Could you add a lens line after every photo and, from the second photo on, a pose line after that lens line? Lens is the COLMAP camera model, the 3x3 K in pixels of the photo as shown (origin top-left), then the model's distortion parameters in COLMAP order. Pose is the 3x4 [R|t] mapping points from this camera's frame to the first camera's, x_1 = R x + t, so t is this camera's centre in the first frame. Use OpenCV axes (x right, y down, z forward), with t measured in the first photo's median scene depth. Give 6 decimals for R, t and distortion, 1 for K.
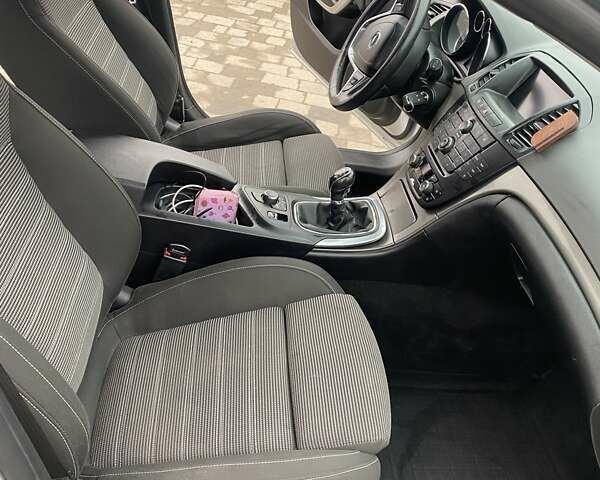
lens RADIAL K [[599.9, 0, 298.6], [0, 599.9, 241.1], [0, 0, 1]] dist [0.085442, -0.162389]
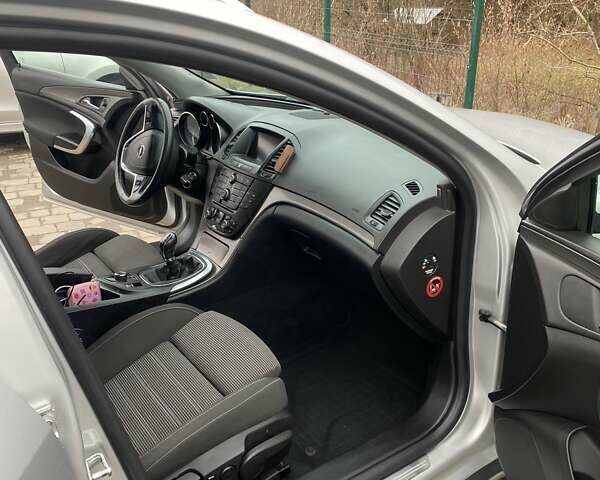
lens RADIAL K [[599.9, 0, 298.6], [0, 599.9, 241.1], [0, 0, 1]] dist [0.085442, -0.162389]
pose [[0.838284, -0.357970, 0.411264, -0.244727], [0.432116, 0.896173, -0.100744, 0.164507], [-0.332500, 0.262166, 0.905932, -0.351078]]
